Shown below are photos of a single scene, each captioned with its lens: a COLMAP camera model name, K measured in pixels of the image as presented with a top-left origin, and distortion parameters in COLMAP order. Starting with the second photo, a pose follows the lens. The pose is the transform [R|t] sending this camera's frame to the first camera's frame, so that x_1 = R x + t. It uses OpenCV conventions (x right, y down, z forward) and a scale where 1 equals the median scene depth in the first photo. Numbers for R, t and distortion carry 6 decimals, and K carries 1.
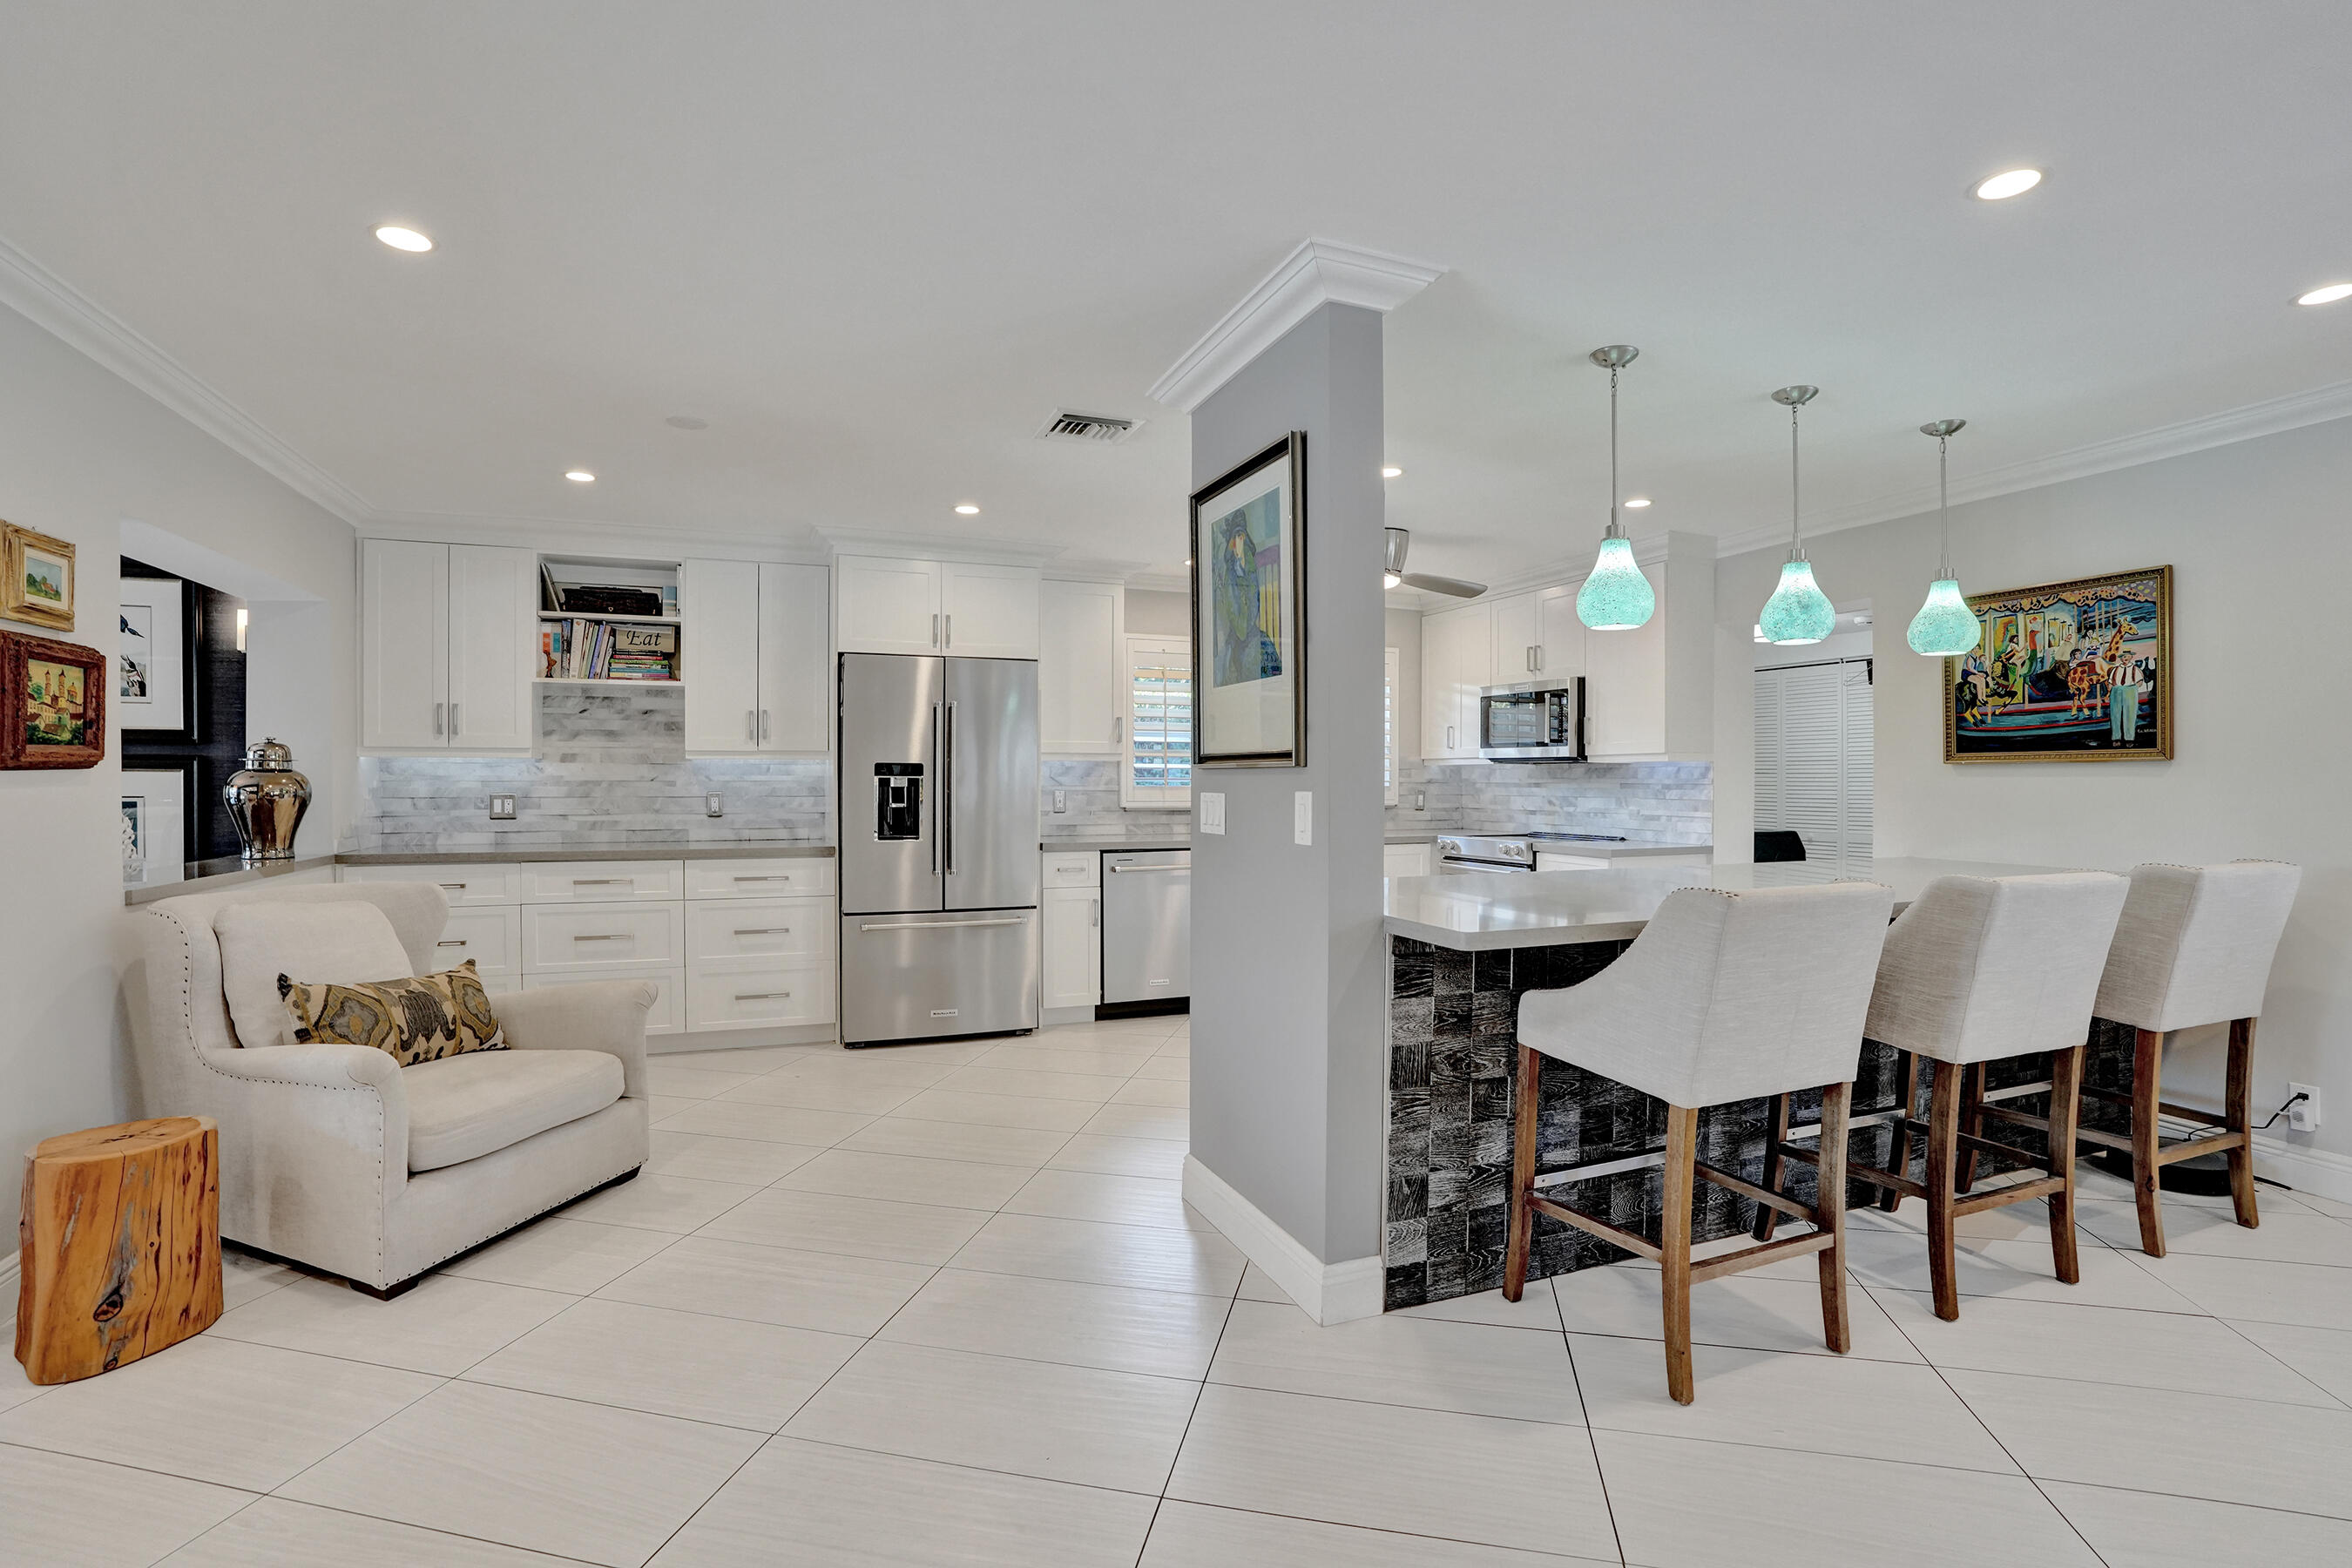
lens RADIAL K [[1092.2, 0, 1178.5], [0, 1092.2, 793.1], [0, 0, 1]] dist [-0.059558, 0.018030]
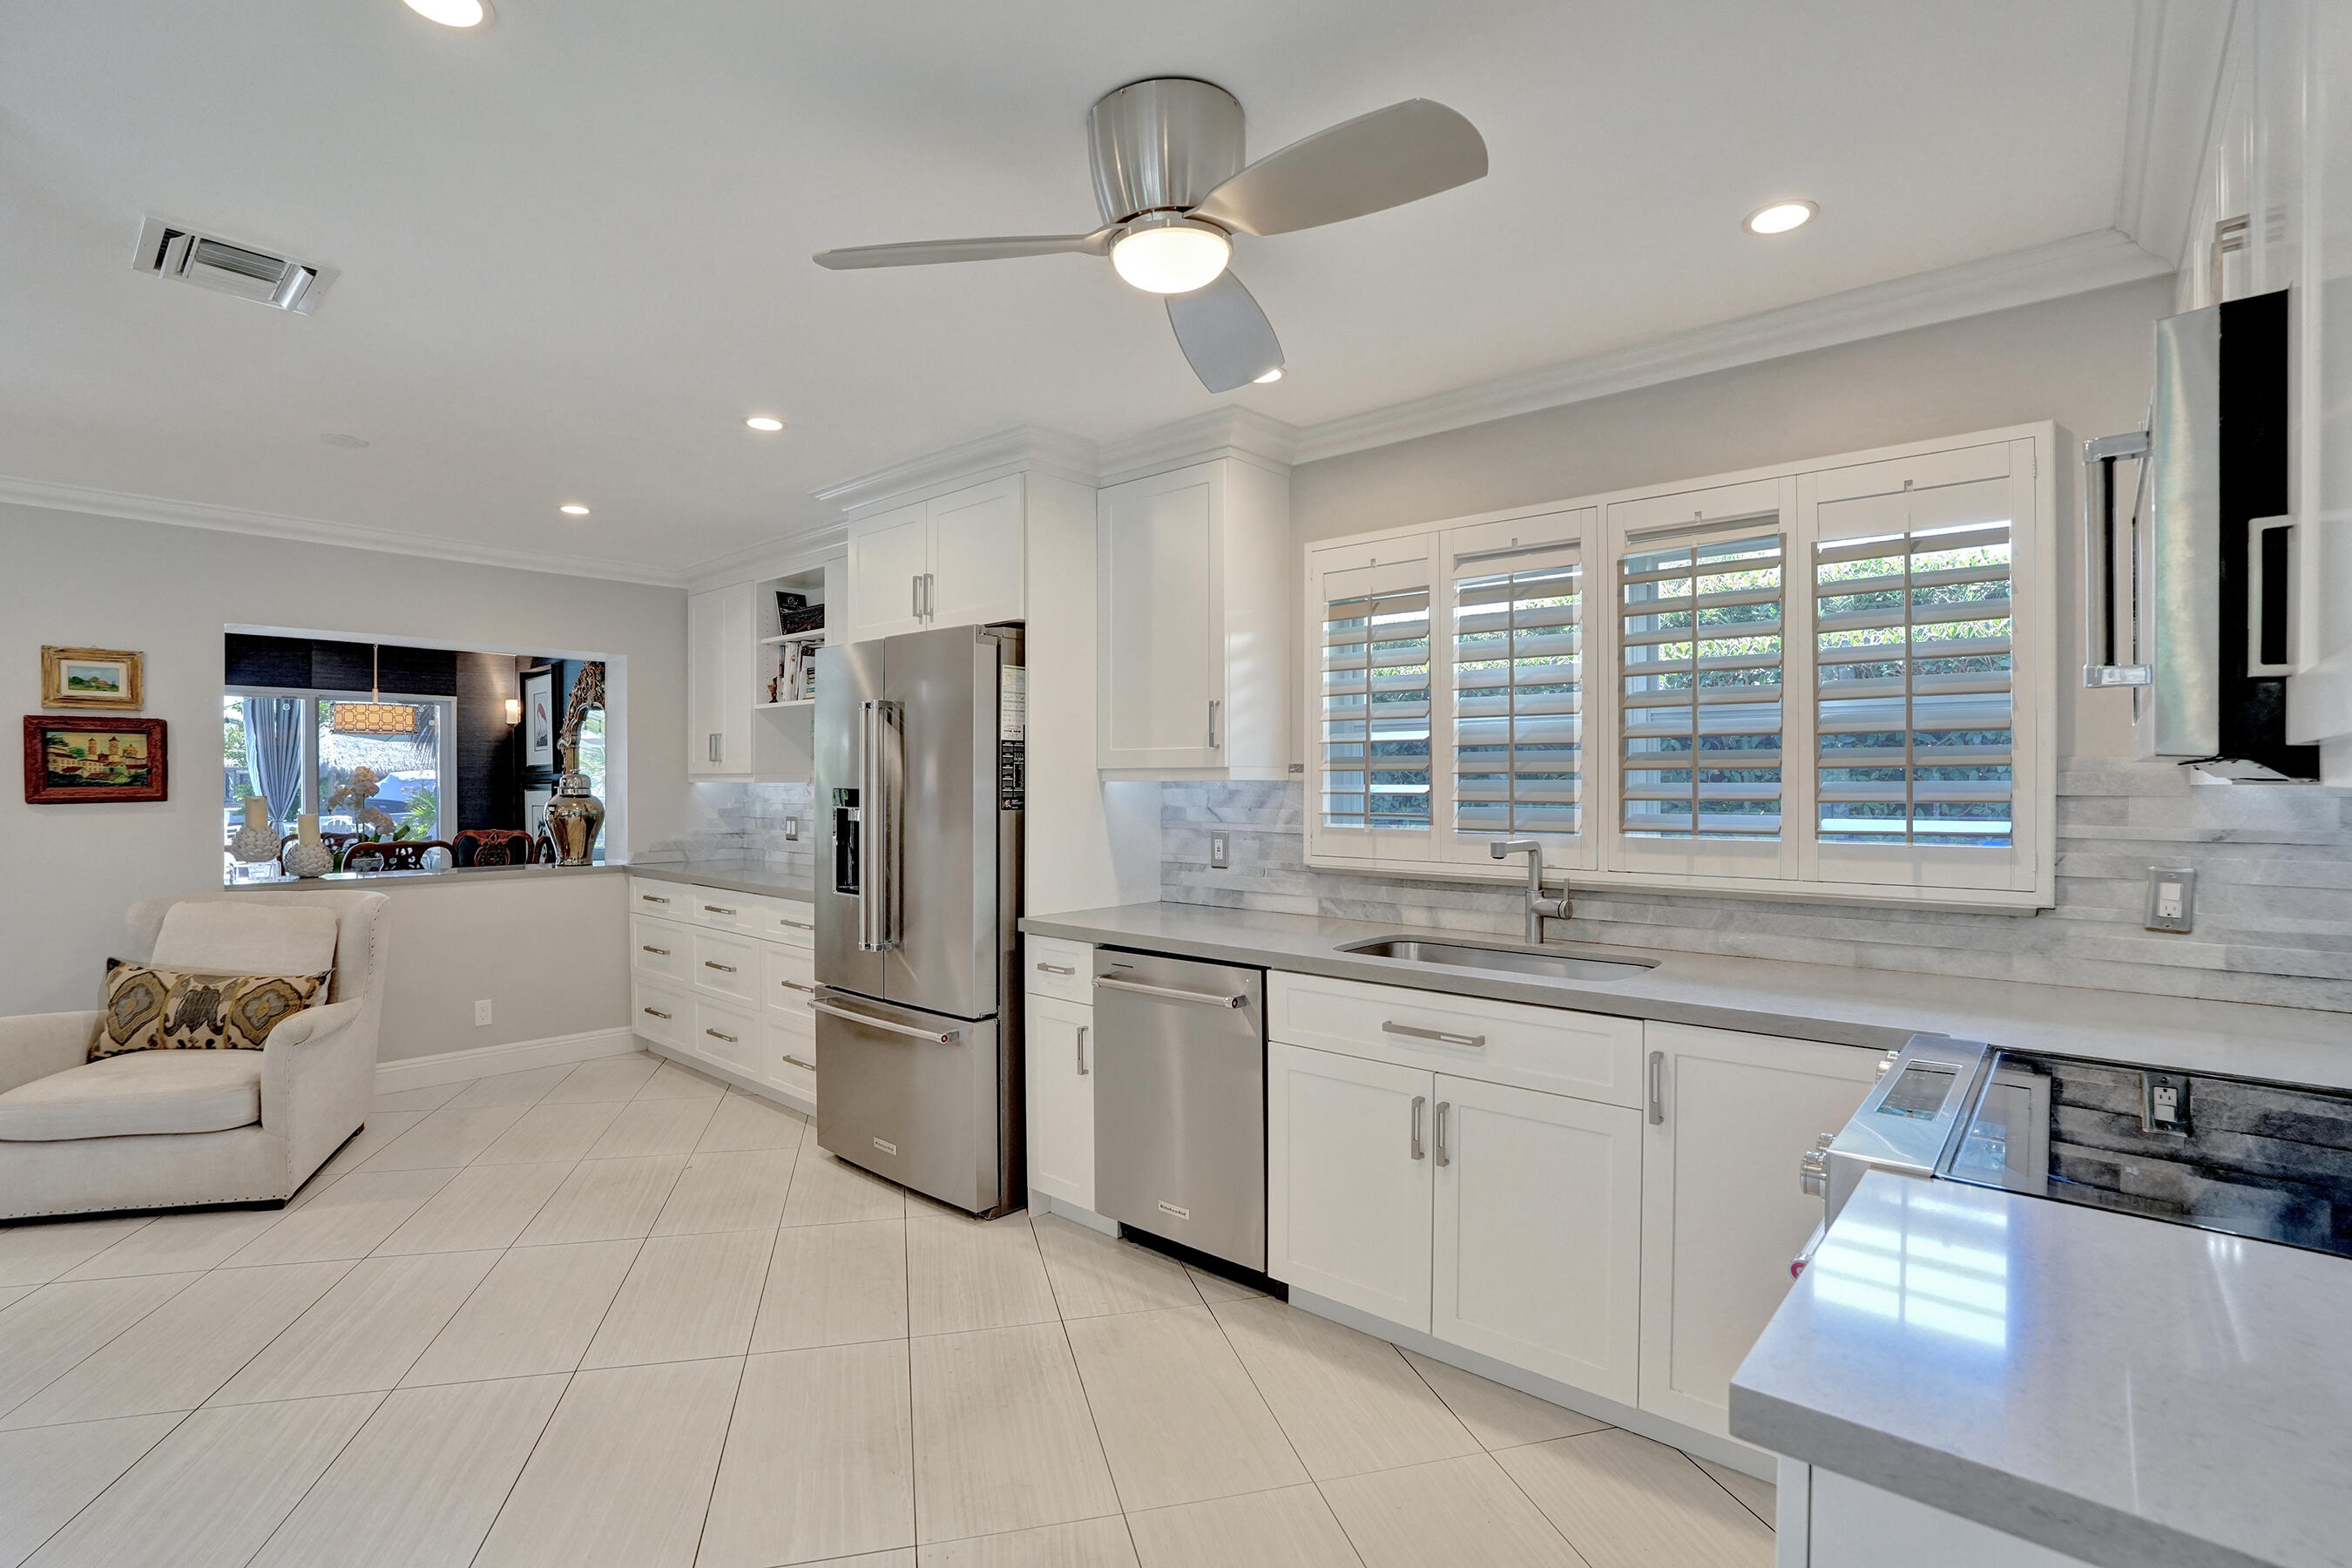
lens RADIAL K [[1092.2, 0, 1193.6], [0, 1092.2, 785.2], [0, 0, 1]] dist [-0.059558, 0.018030]
pose [[0.450959, 0.002001, -0.892542, 0.514486], [-0.010646, 0.999938, -0.003137, -0.030917], [0.892481, 0.010916, 0.450953, 0.894782]]
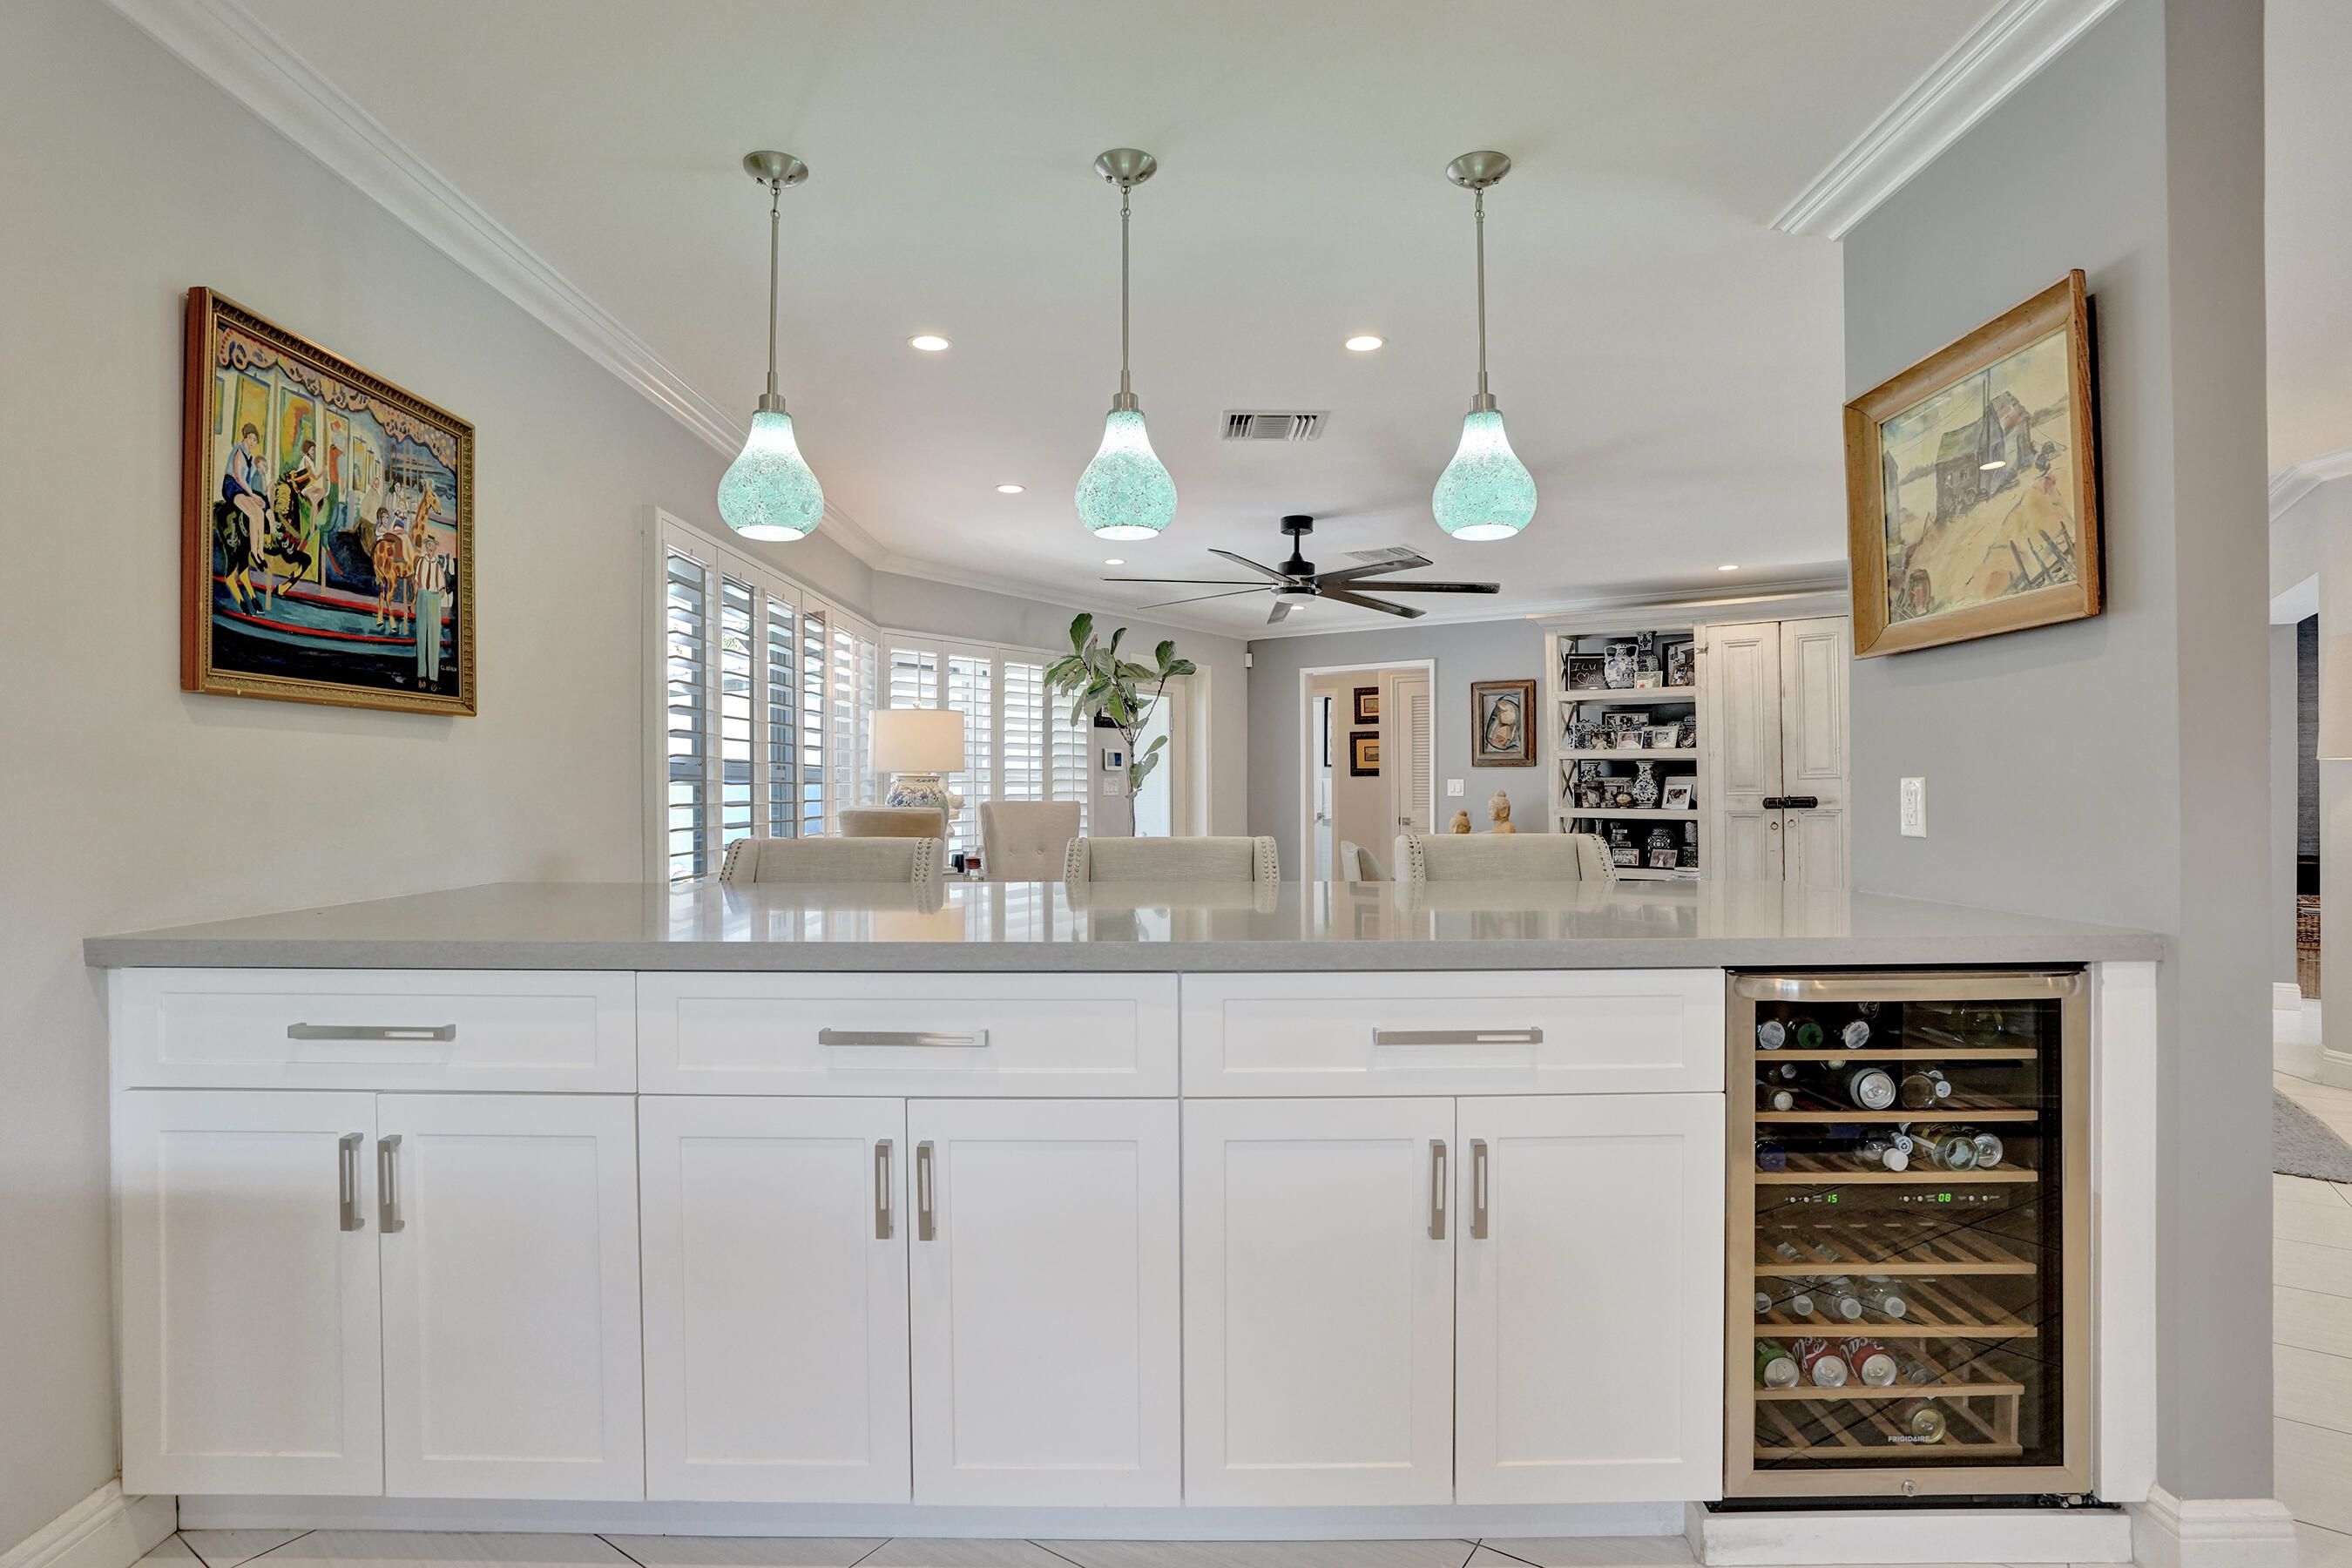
lens RADIAL K [[1199.5, 0, 1184.8], [0, 1199.5, 783.1], [0, 0, 1]] dist [-0.024666, 0.002217]
pose [[-0.931123, 0.001974, 0.364699, 0.173394], [0.004895, 0.999963, 0.007085, 0.005836], [-0.364672, 0.008383, -0.931098, 1.109865]]
